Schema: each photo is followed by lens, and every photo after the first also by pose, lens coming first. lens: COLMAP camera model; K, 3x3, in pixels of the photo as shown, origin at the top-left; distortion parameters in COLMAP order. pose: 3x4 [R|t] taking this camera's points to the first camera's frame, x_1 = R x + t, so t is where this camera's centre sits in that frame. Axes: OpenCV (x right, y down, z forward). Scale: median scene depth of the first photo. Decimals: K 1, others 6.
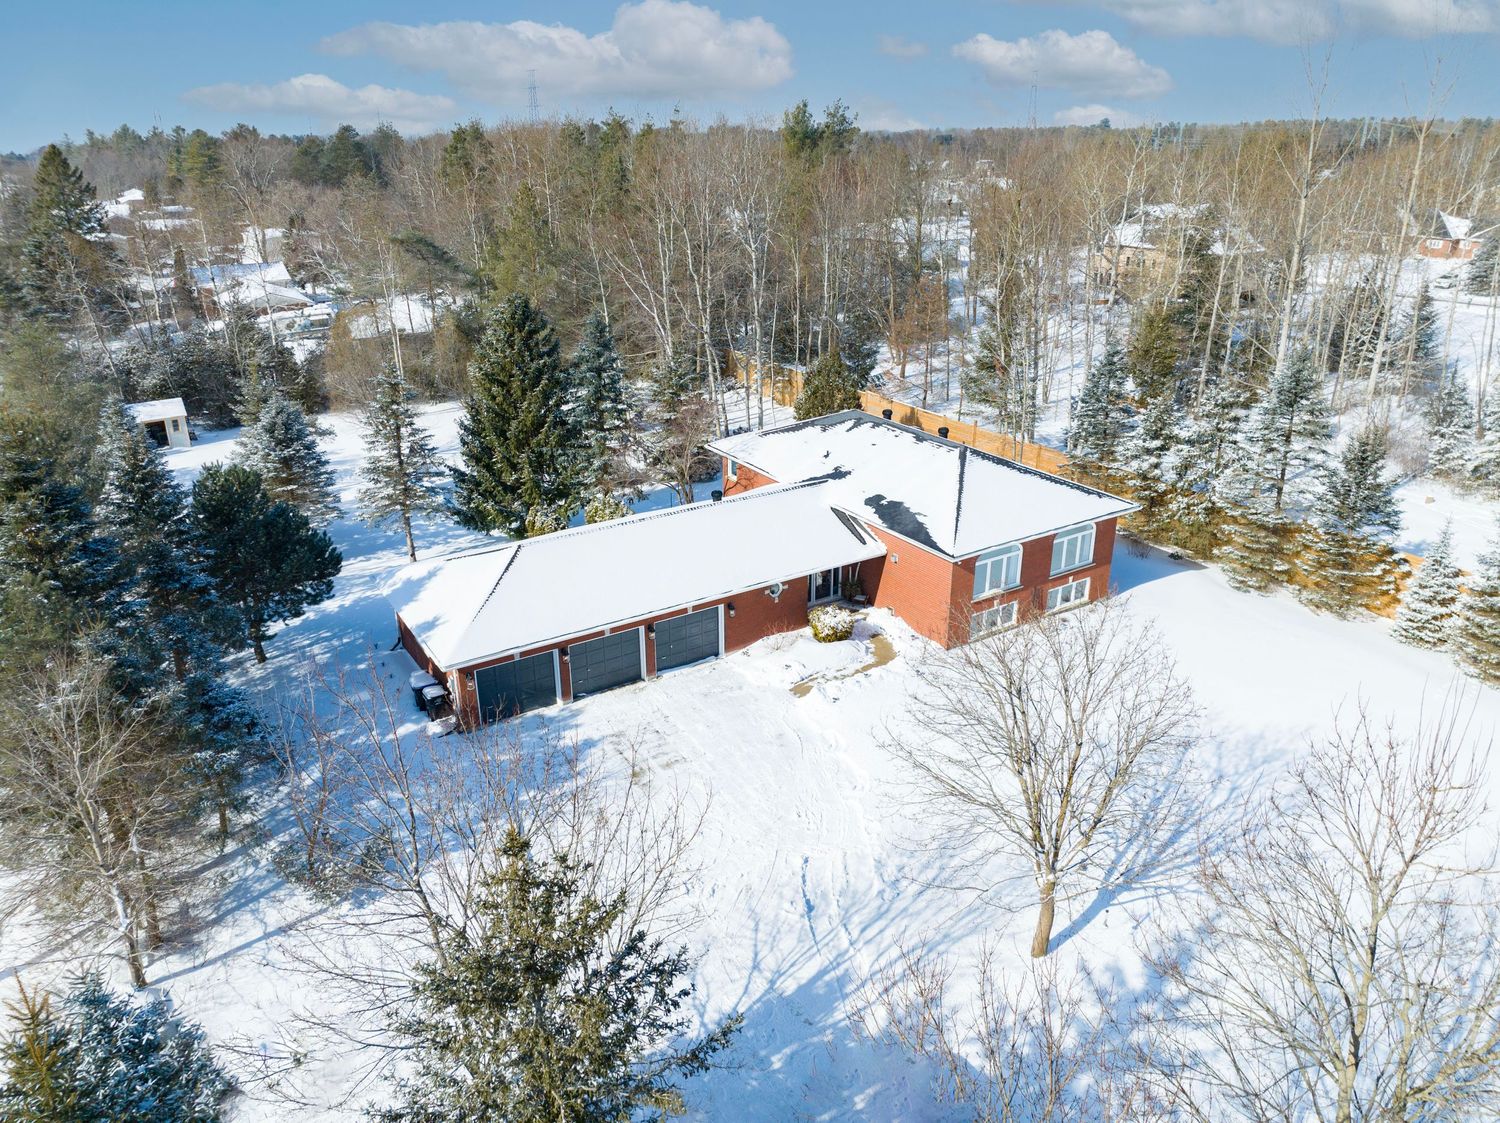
lens RADIAL K [[1063.7, 0, 748.8], [0, 1063.7, 562.7], [0, 0, 1]] dist [-0.040707, 0.004938]
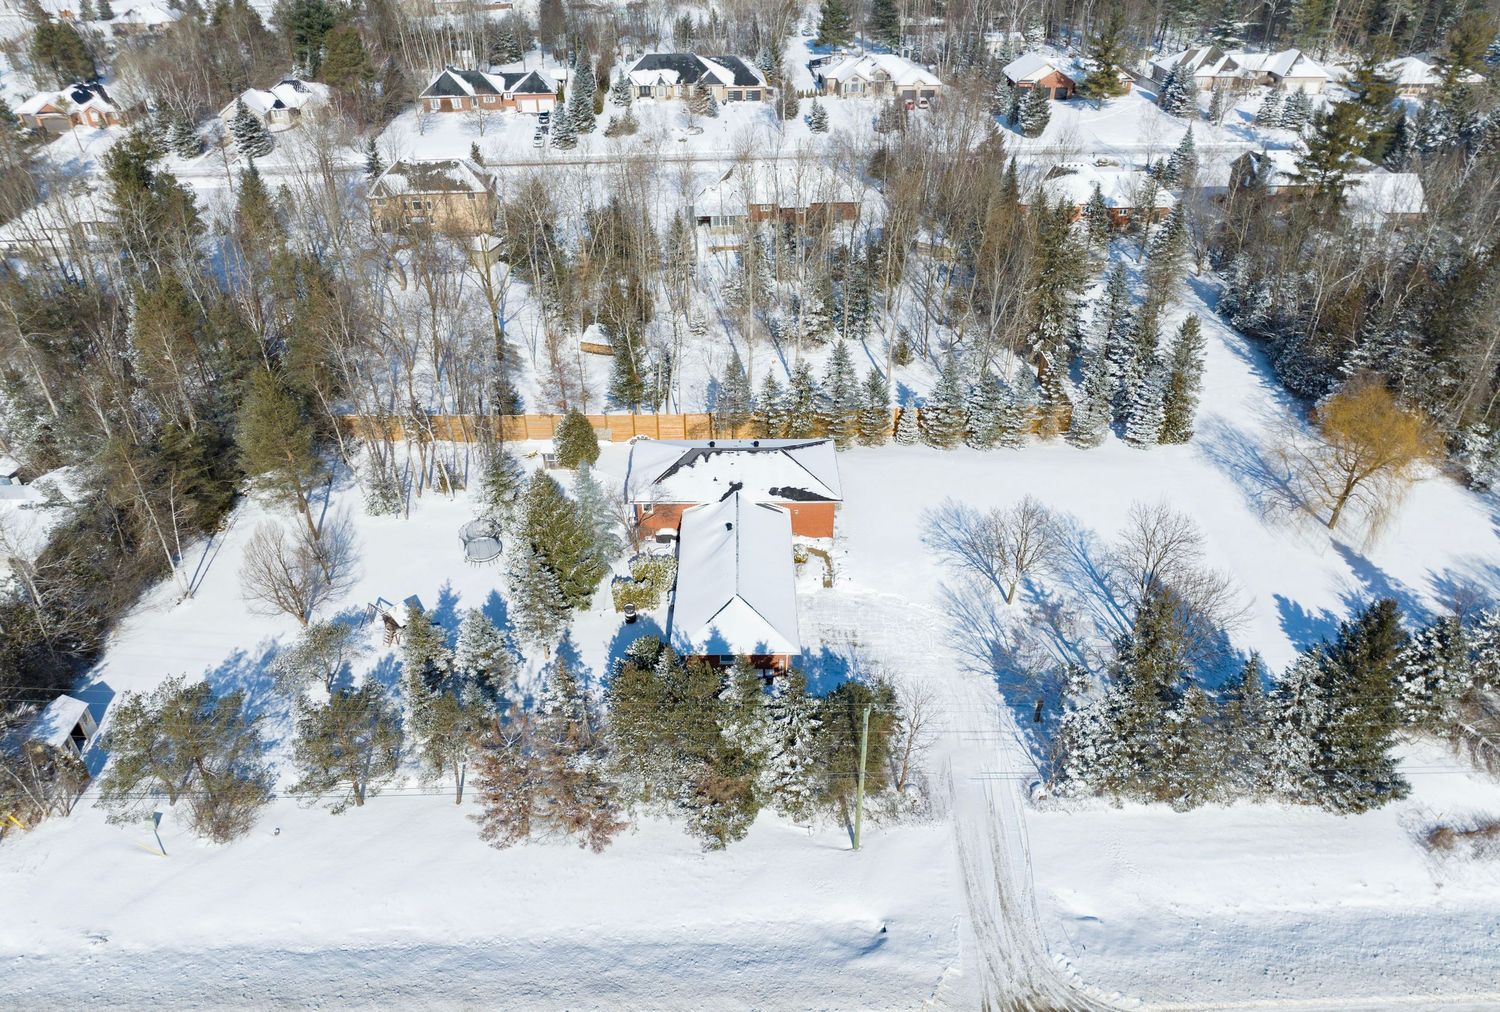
lens RADIAL K [[1084.3, 0, 749.9], [0, 1084.3, 504.7], [0, 0, 1]] dist [-0.032327, 0.009239]
pose [[0.523145, -0.464126, 0.714777, -1.409314], [0.320961, 0.884245, 0.339256, -0.758214], [-0.789496, 0.051935, 0.611554, -0.241801]]
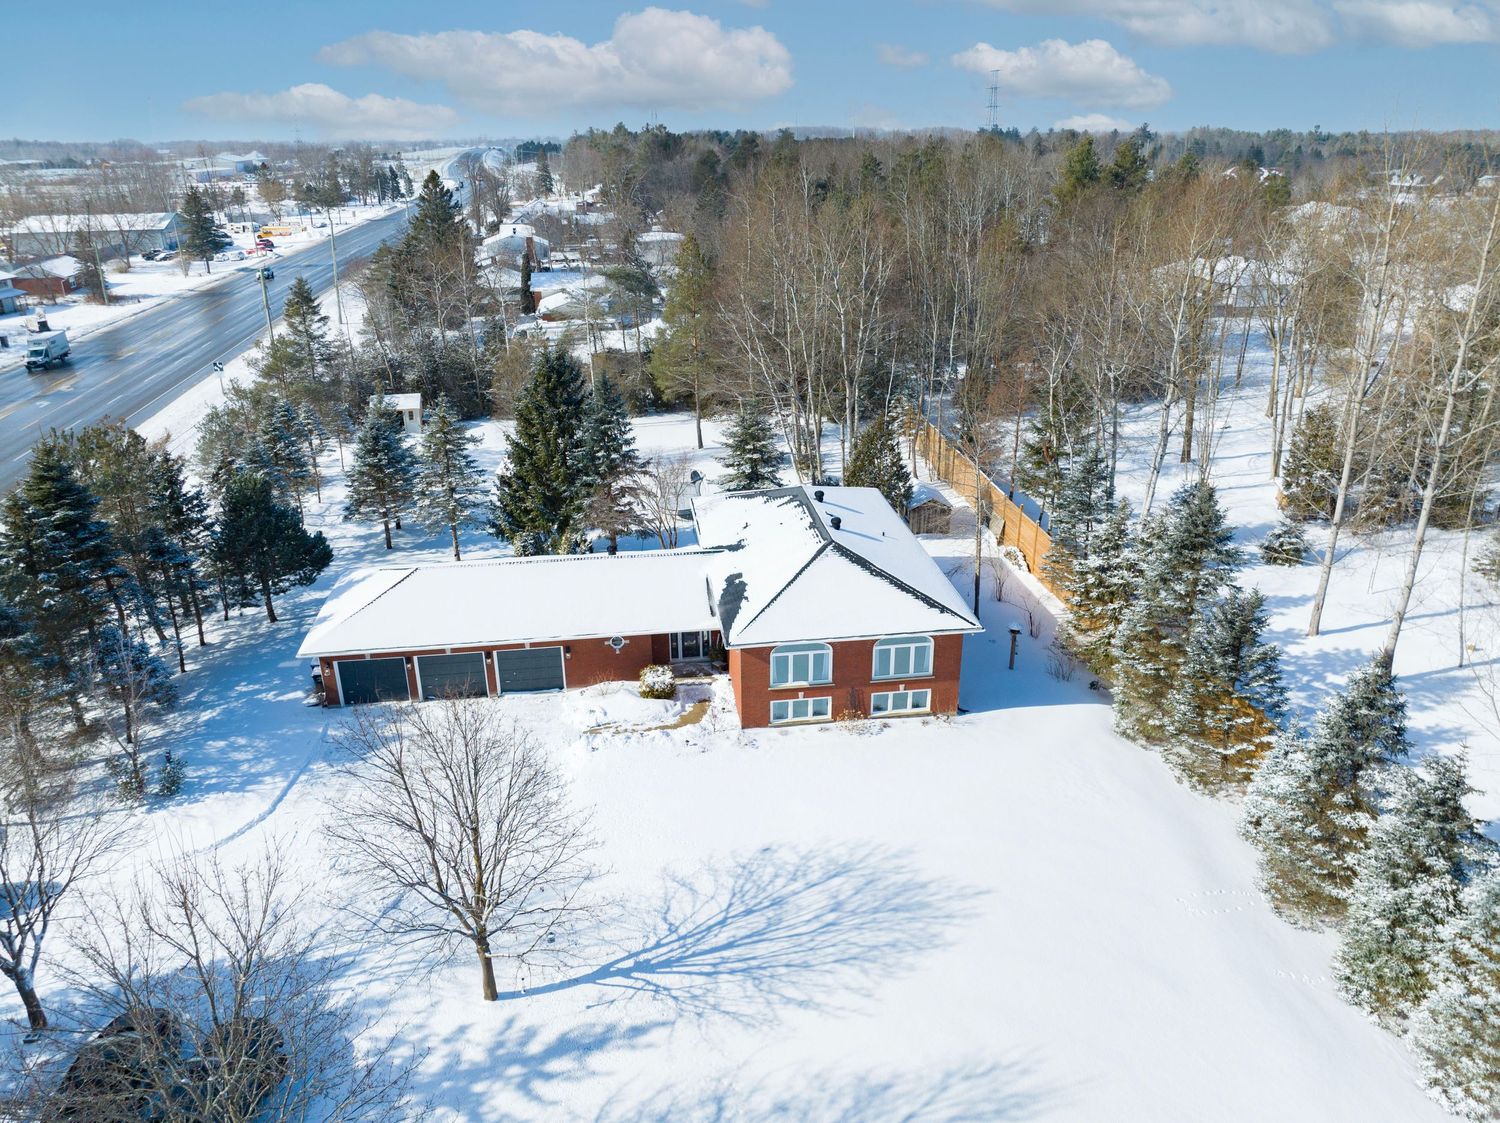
lens RADIAL K [[1063.7, 0, 752.2], [0, 1063.7, 558.7], [0, 0, 1]] dist [-0.040707, 0.004938]
pose [[0.910212, 0.159461, -0.382213, 0.542350], [-0.158952, 0.986730, 0.033136, -0.115893], [0.382425, 0.030592, 0.923480, 0.010402]]
